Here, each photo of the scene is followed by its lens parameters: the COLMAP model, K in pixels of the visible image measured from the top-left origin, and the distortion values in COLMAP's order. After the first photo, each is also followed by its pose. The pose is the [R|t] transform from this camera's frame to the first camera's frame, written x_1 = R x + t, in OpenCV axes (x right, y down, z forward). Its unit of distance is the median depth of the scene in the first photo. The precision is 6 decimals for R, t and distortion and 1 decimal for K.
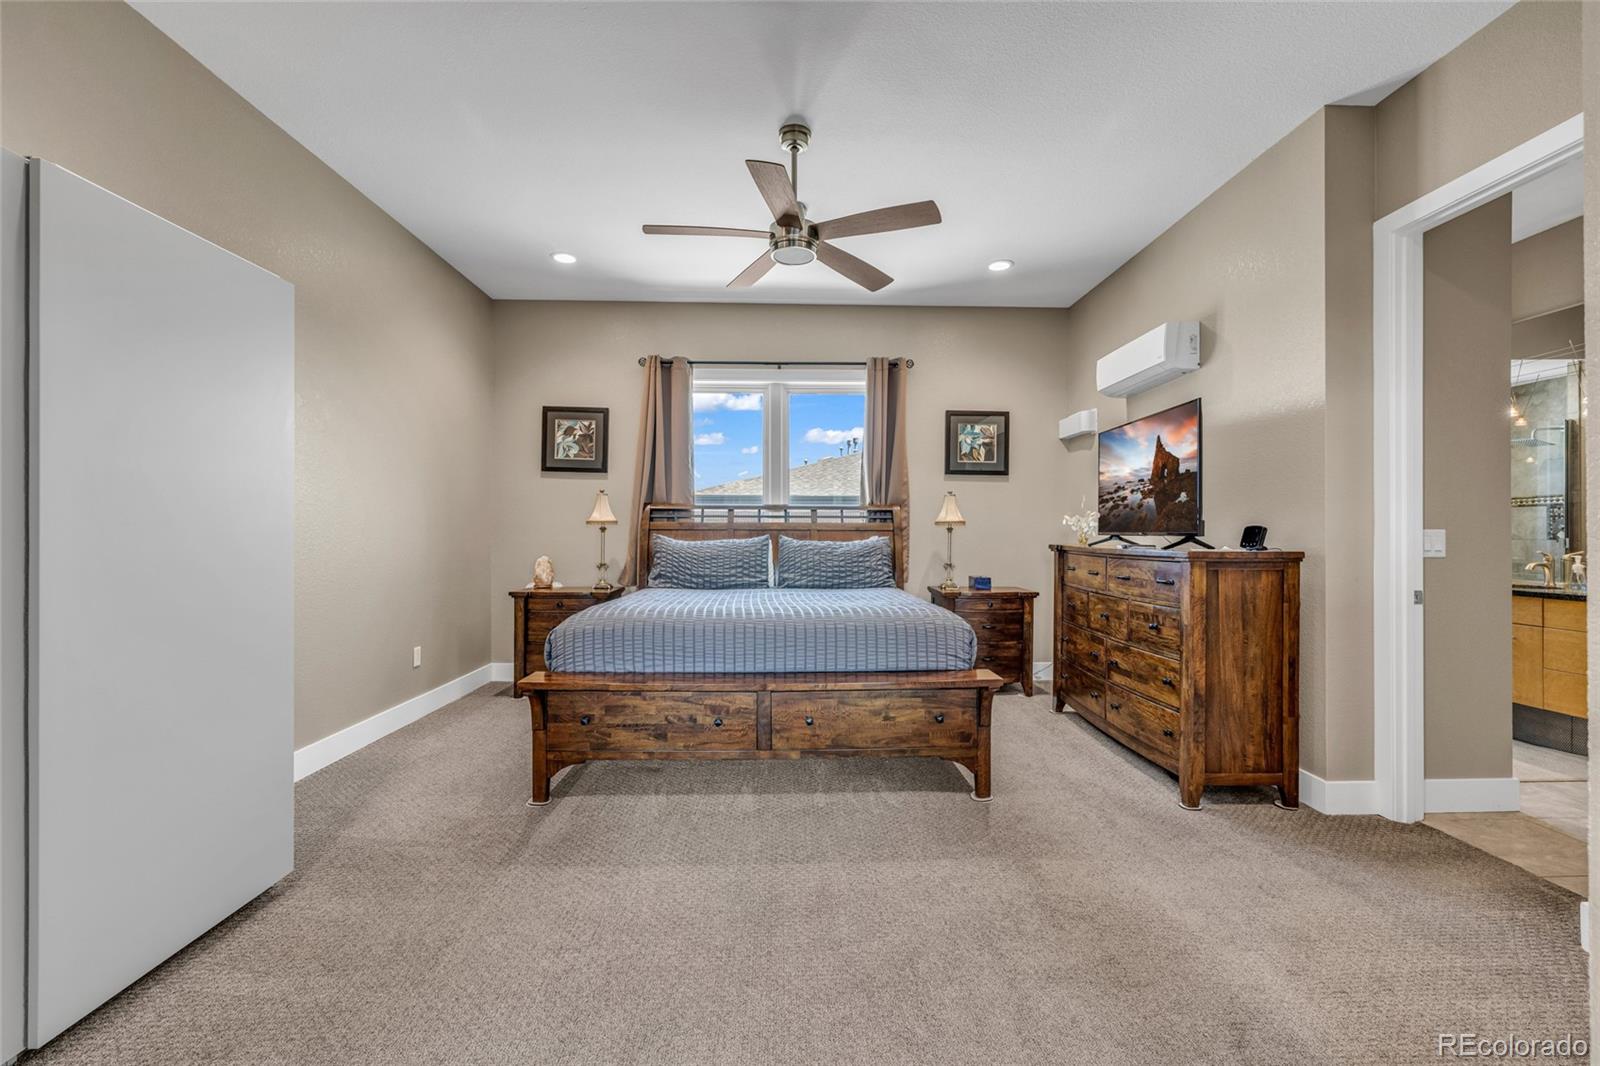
lens RADIAL K [[666.2, 0, 799.3], [0, 666.2, 530.1], [0, 0, 1]] dist [-0.002230, 0.000501]
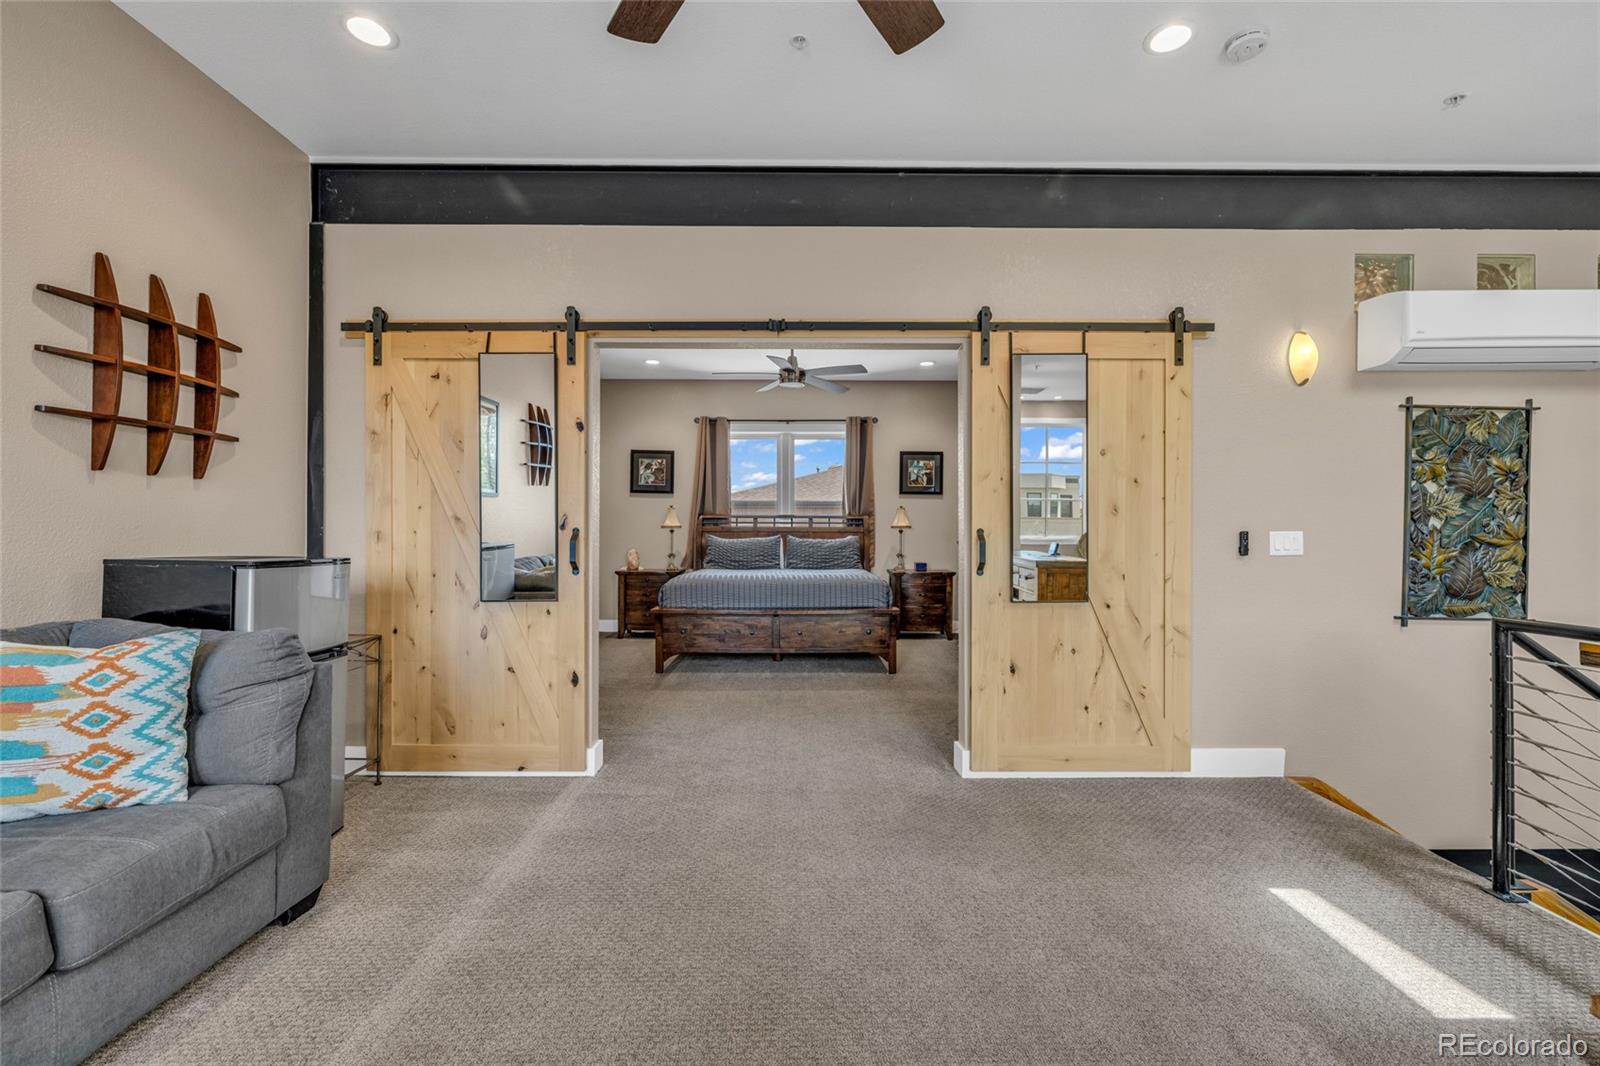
lens RADIAL K [[666.2, 0, 800.3], [0, 666.2, 534.3], [0, 0, 1]] dist [-0.002230, 0.000501]
pose [[0.999703, -0.000016, -0.024358, 0.035423], [0.000125, 0.999990, 0.004470, -0.001095], [0.024358, -0.004472, 0.999693, -0.506049]]
